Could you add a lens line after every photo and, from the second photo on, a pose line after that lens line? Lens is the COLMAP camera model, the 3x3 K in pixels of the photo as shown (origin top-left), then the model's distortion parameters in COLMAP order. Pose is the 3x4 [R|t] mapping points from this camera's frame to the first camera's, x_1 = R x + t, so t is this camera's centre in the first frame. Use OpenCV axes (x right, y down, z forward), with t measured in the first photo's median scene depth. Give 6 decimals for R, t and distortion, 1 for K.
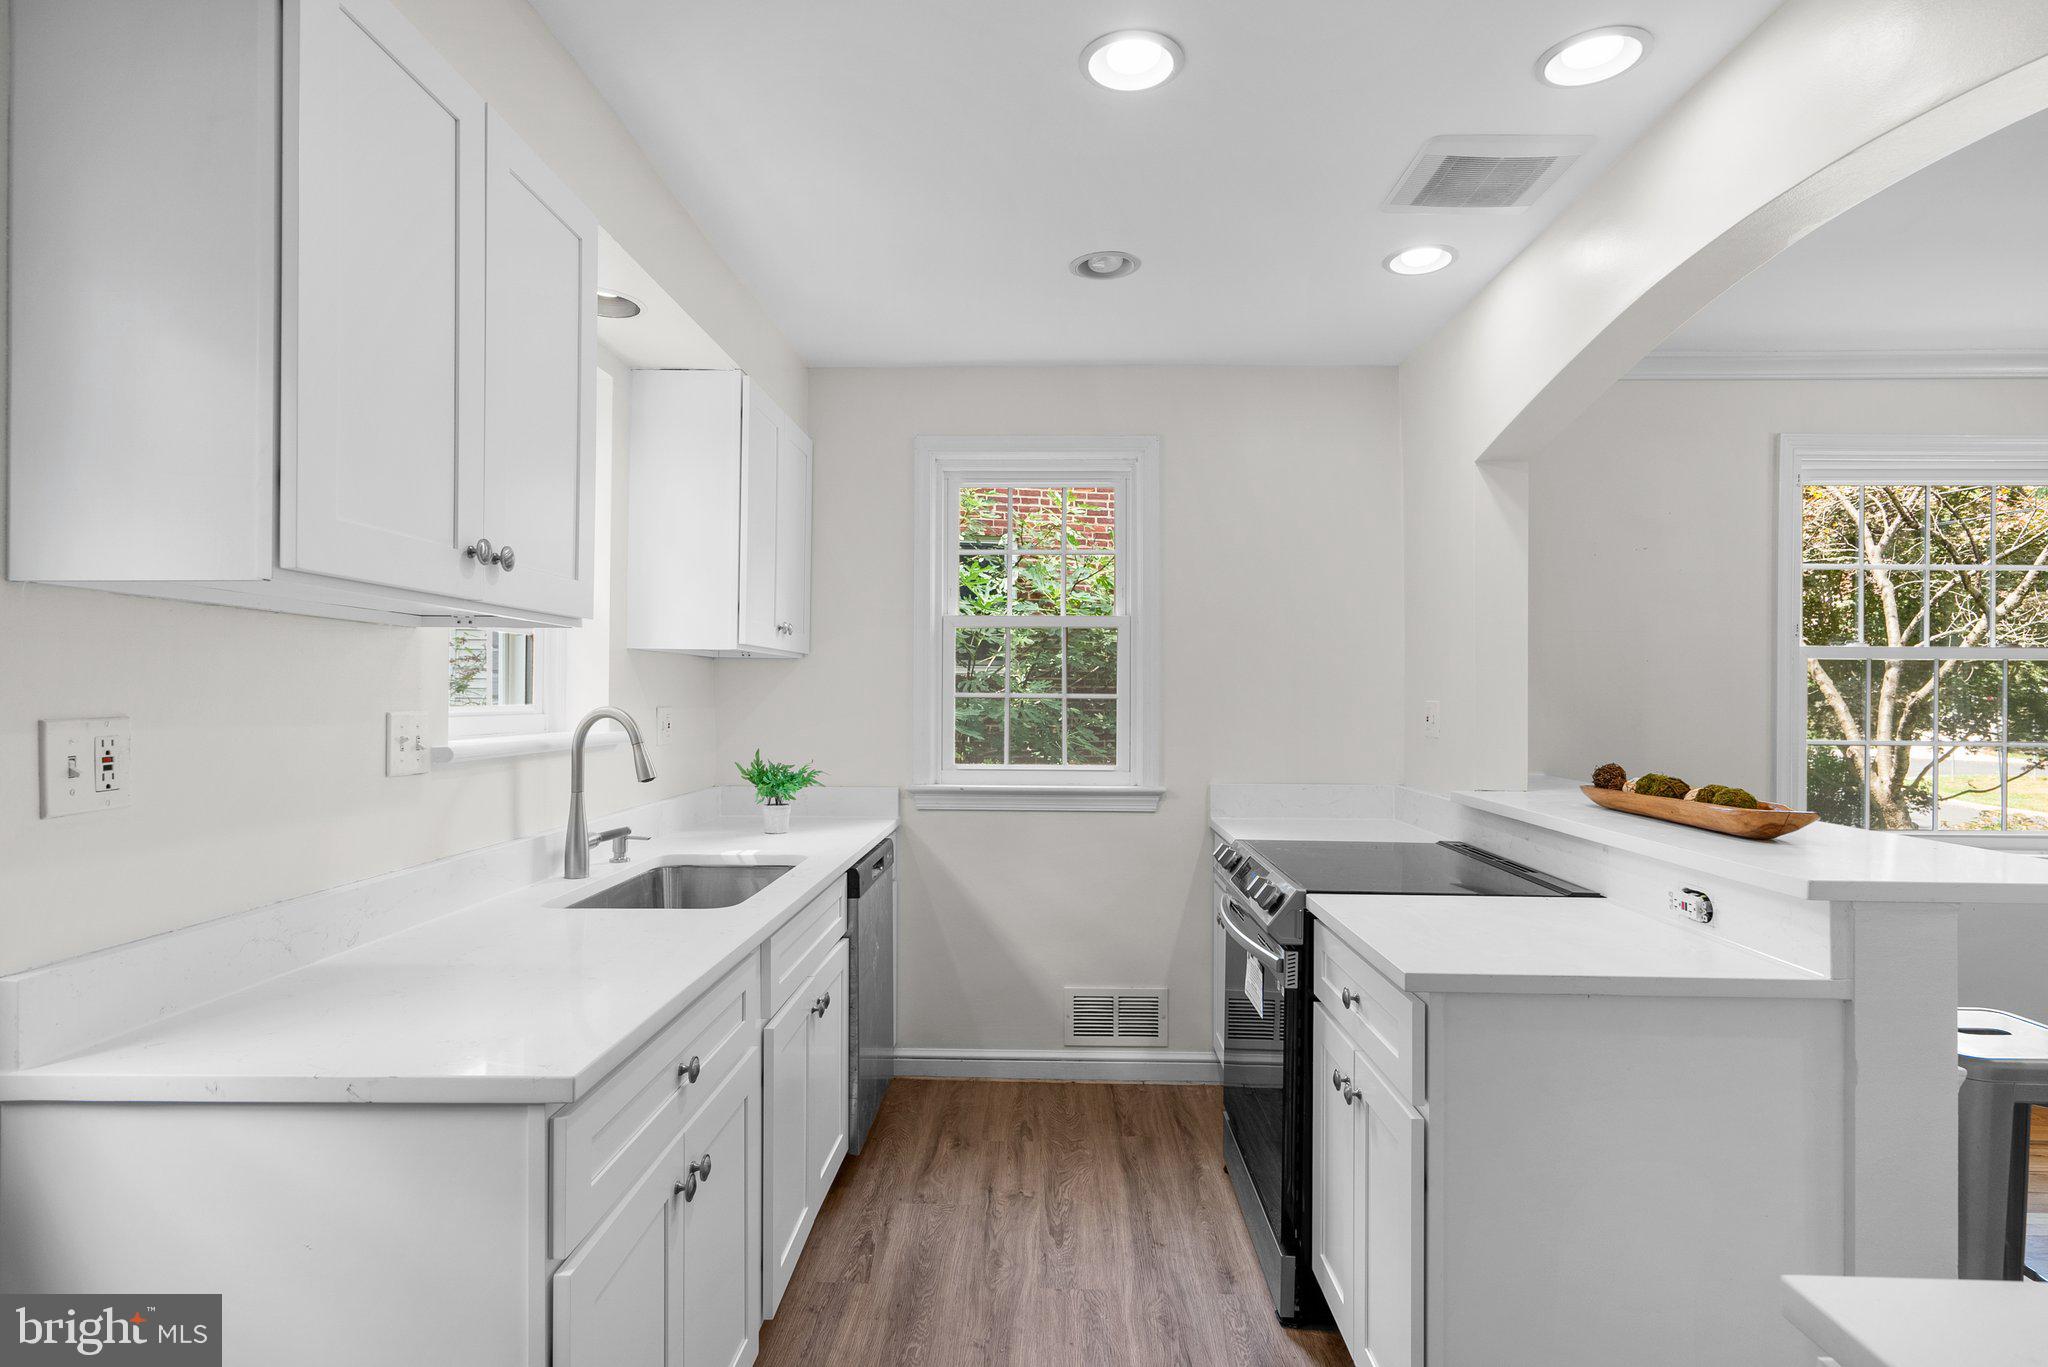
lens RADIAL K [[1044.5, 0, 1029.8], [0, 1044.5, 684.5], [0, 0, 1]] dist [-0.012392, 0.000597]
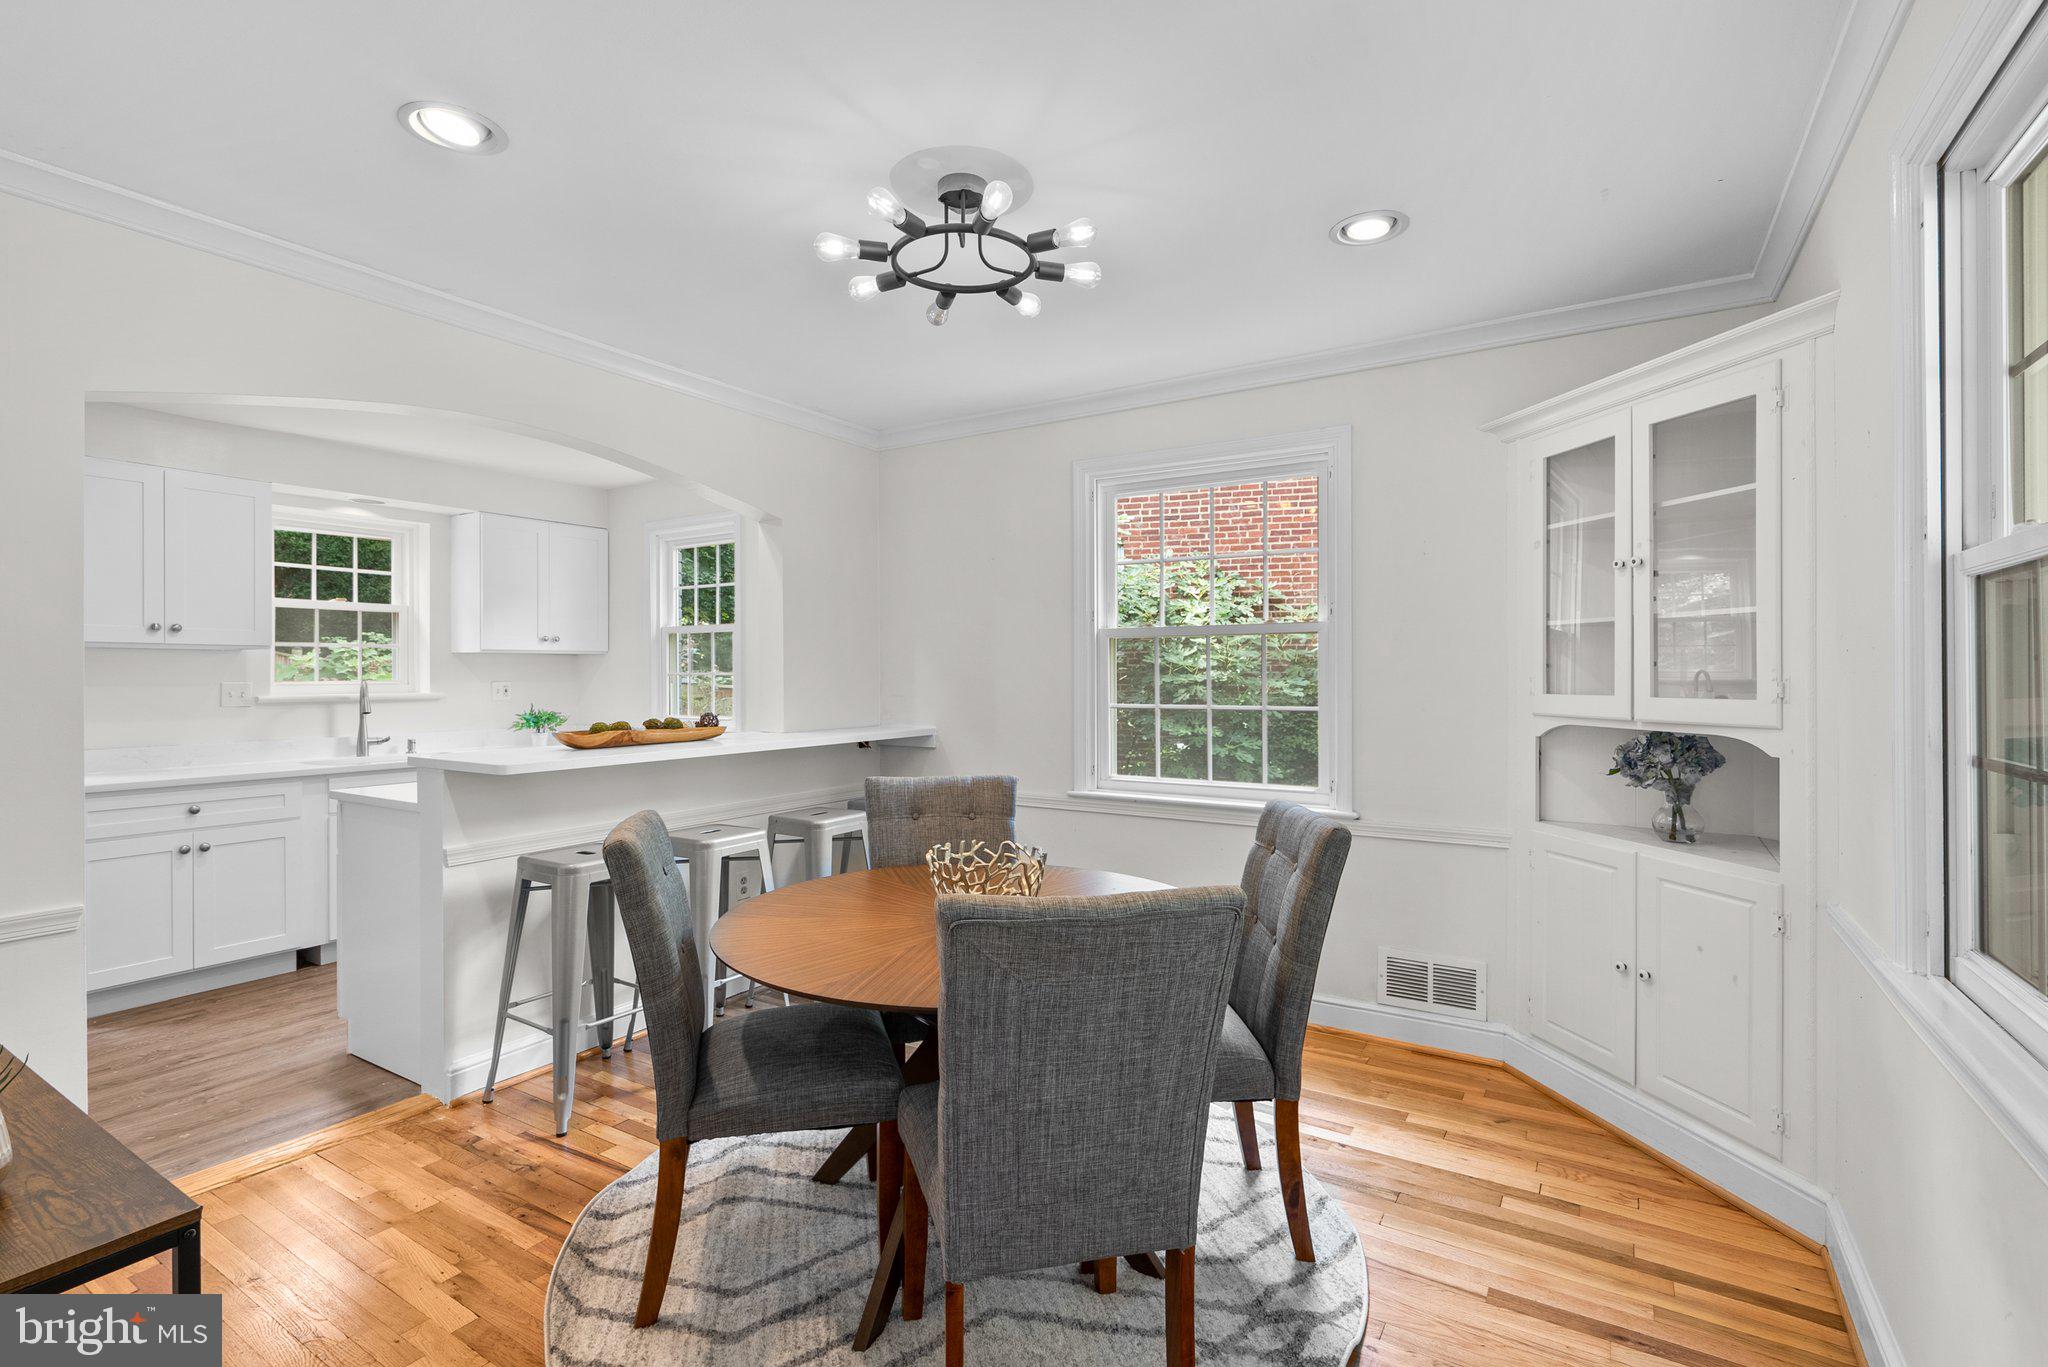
lens RADIAL K [[942.3, 0, 1024.6], [0, 942.3, 671.9], [0, 0, 1]] dist [0.001305, 0.000484]
pose [[0.858627, -0.011612, -0.512470, 1.494598], [0.015096, 0.999883, 0.002638, 0.014399], [0.512379, -0.010001, 0.858701, -0.016327]]
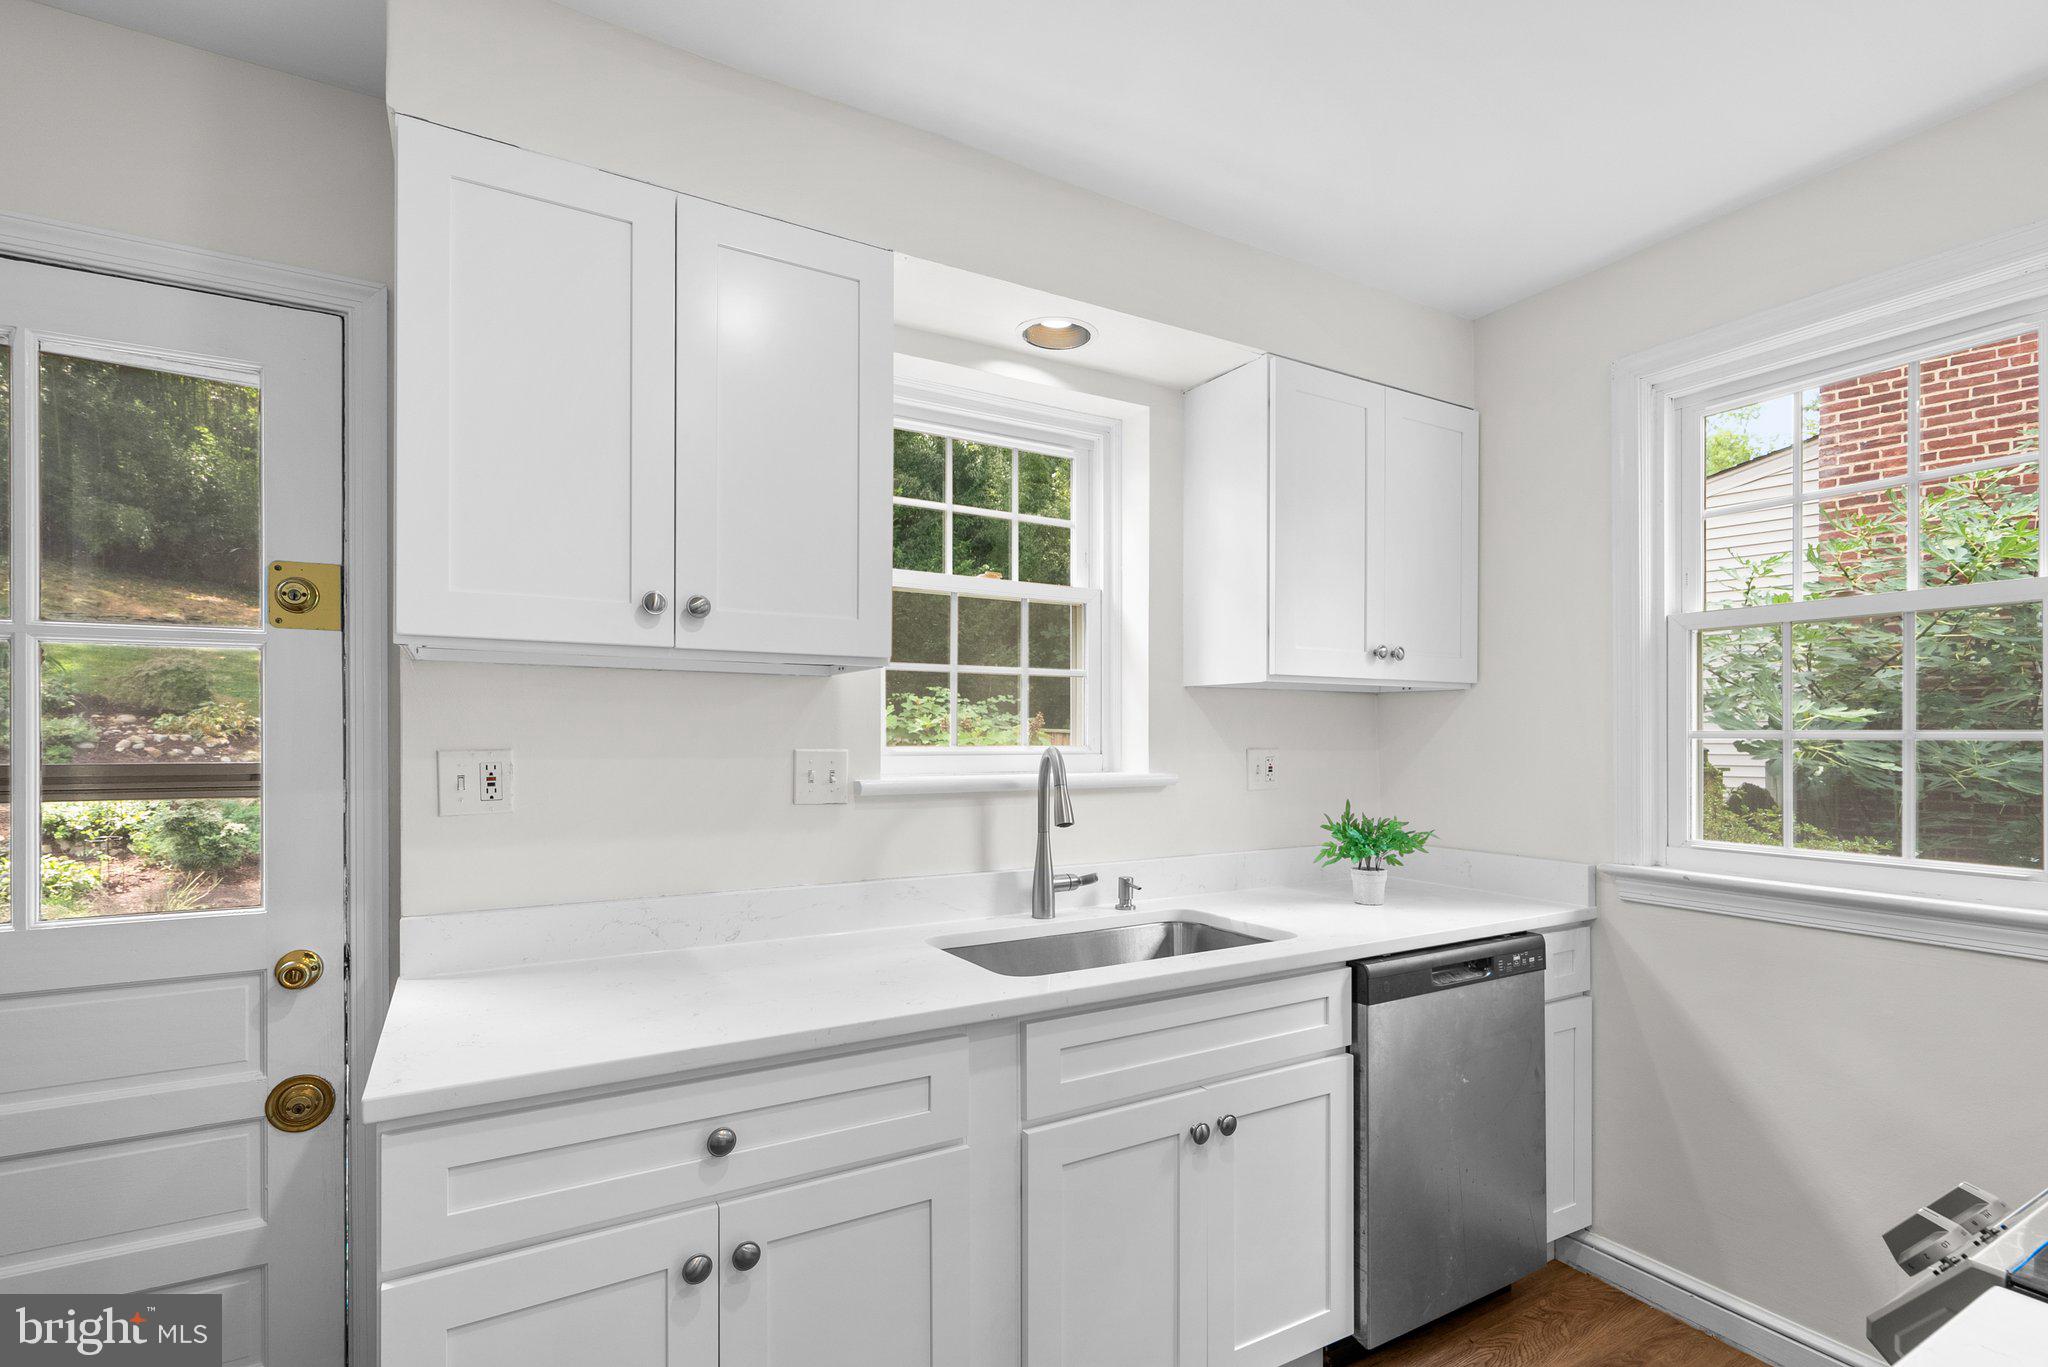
lens RADIAL K [[955.2, 0, 1023.1], [0, 955.2, 737.1], [0, 0, 1]] dist [-0.003715, -0.000041]
pose [[0.521162, -0.005817, -0.853438, 0.274465], [0.010435, 0.999945, -0.000443, 0.009878], [0.853394, -0.008674, 0.521194, 0.408501]]
